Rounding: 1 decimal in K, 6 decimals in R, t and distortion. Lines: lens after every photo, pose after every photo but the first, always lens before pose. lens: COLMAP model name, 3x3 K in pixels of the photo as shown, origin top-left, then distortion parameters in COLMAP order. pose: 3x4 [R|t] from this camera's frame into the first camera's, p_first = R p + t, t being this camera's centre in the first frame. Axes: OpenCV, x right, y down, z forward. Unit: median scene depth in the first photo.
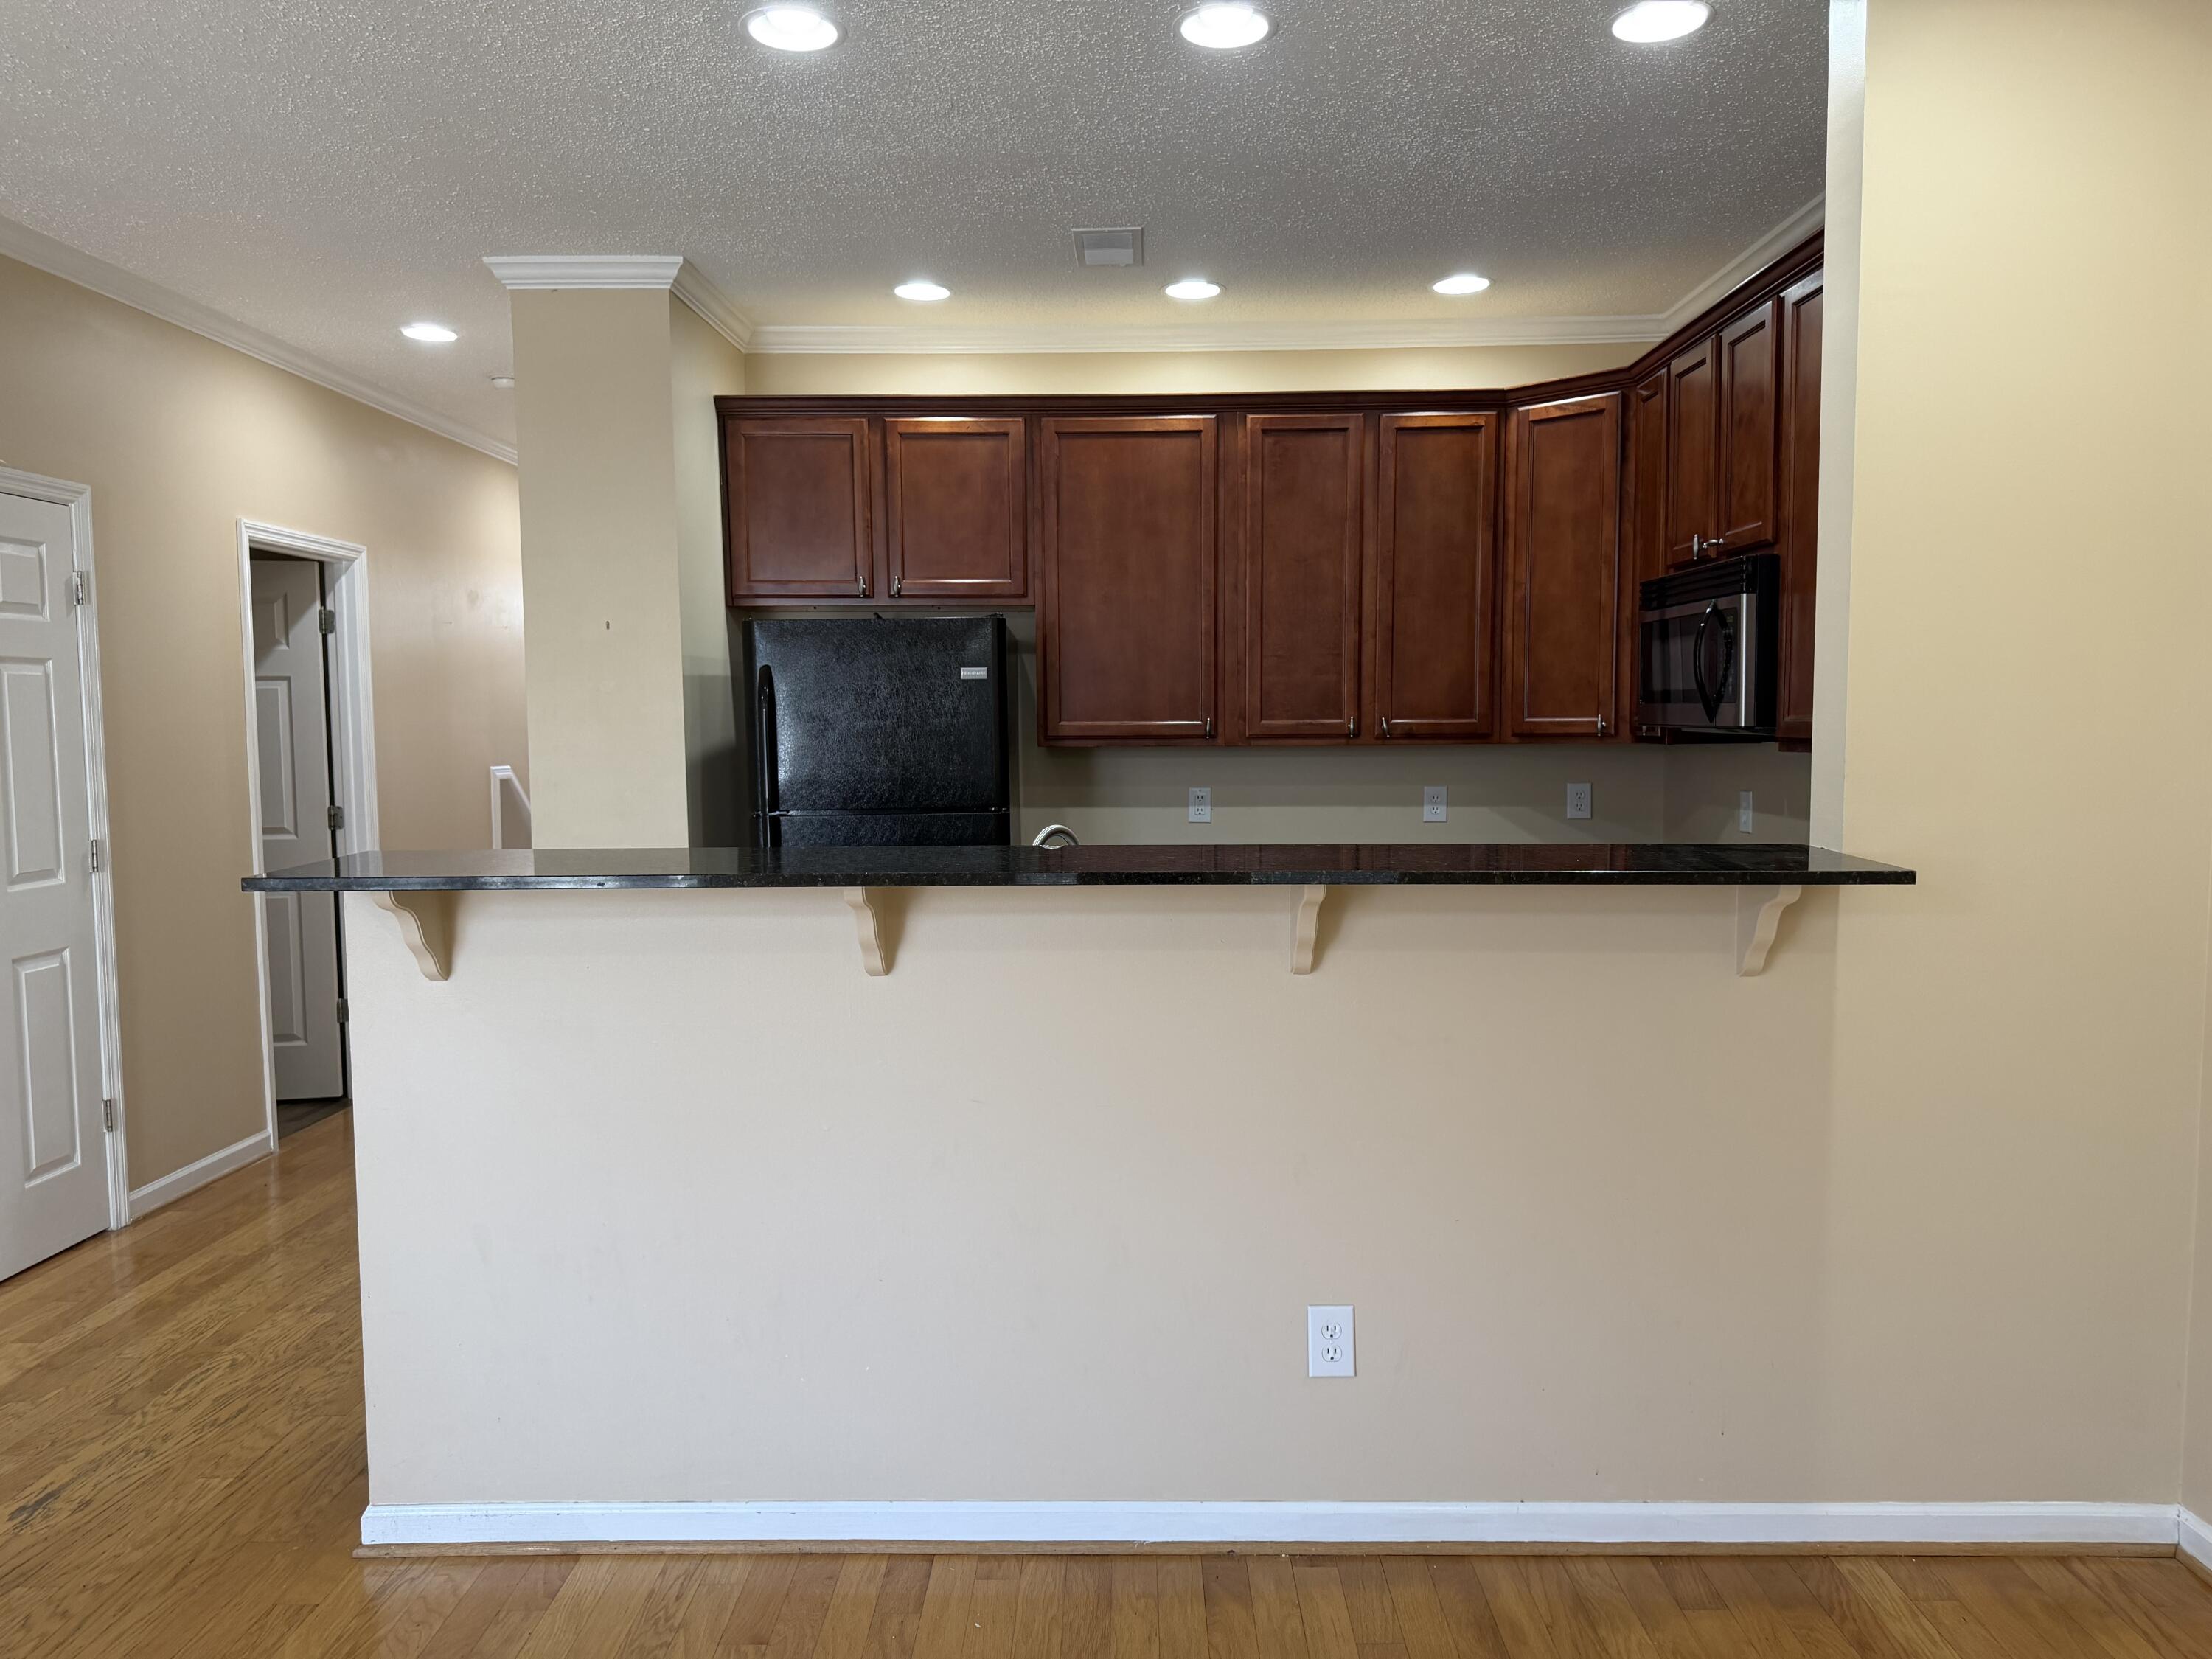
lens RADIAL K [[1546.5, 0, 1098.1], [0, 1546.5, 820.0], [0, 0, 1]] dist [0.089386, -0.097555]
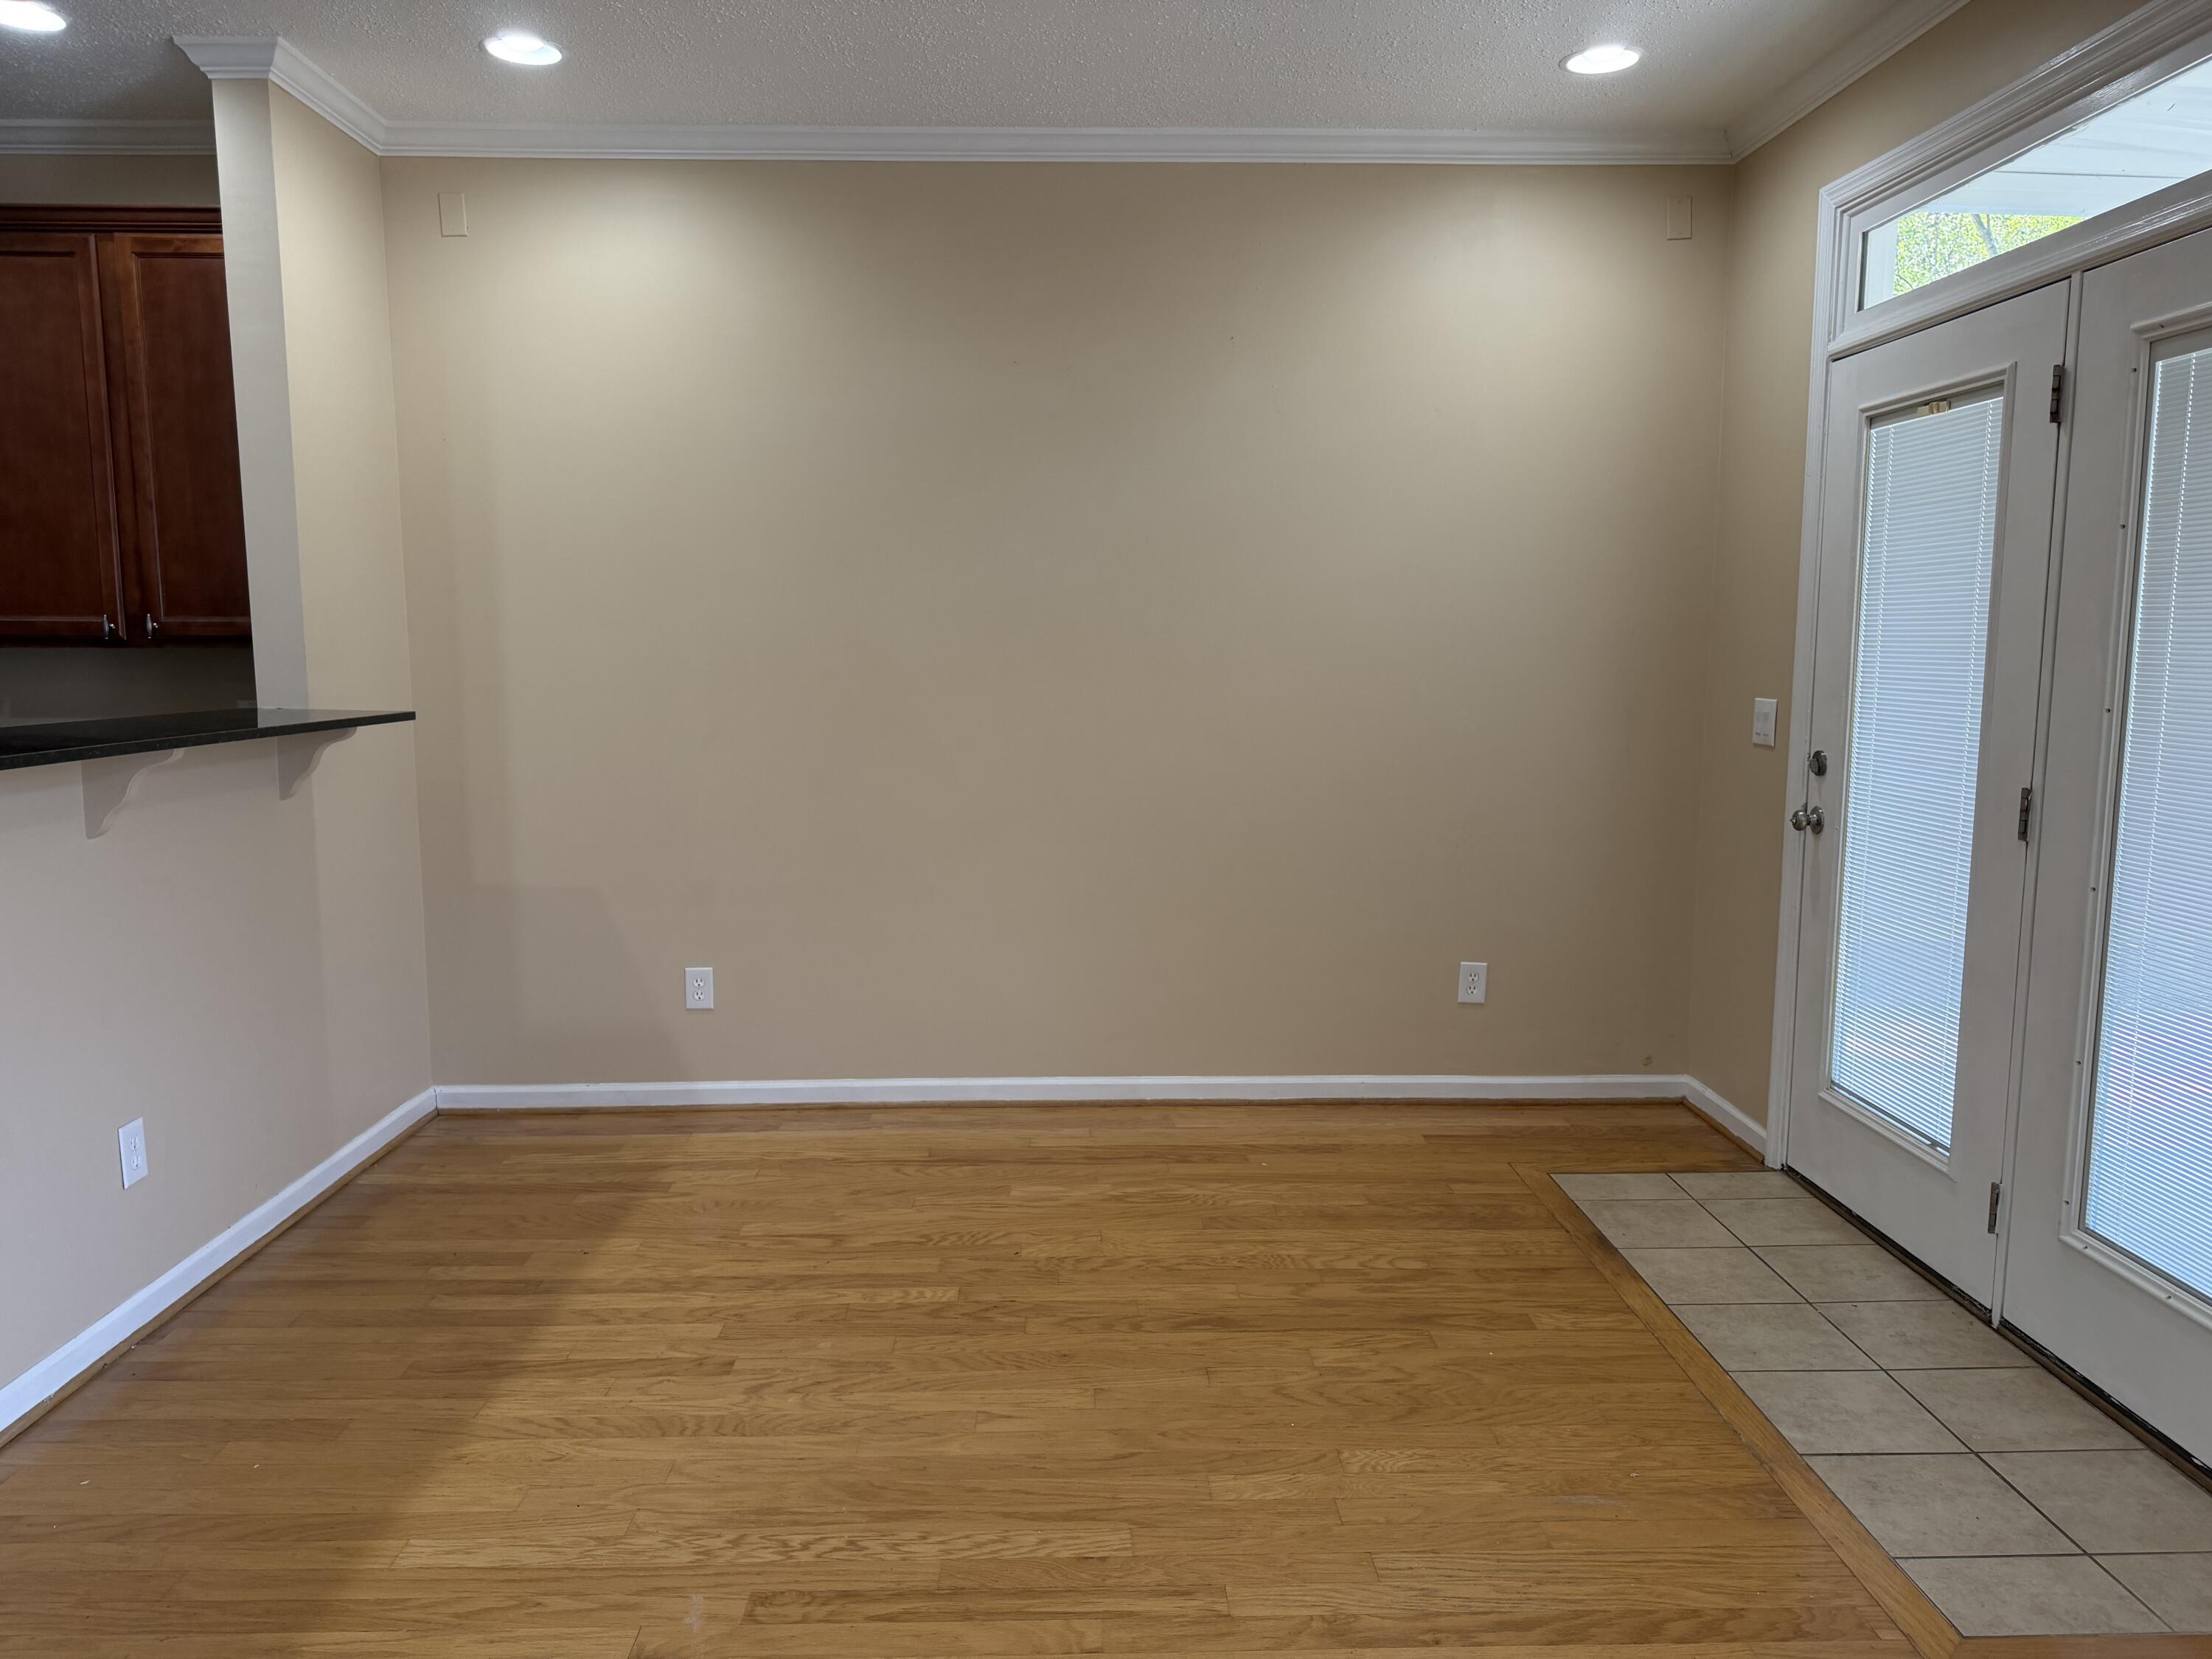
lens RADIAL K [[1546.5, 0, 1098.1], [0, 1546.5, 820.0], [0, 0, 1]] dist [0.089386, -0.097555]
pose [[-0.021858, -0.109692, 0.993725, -1.005888], [0.069119, 0.991419, 0.110957, 0.011329], [-0.997369, 0.071111, -0.014089, 0.295622]]
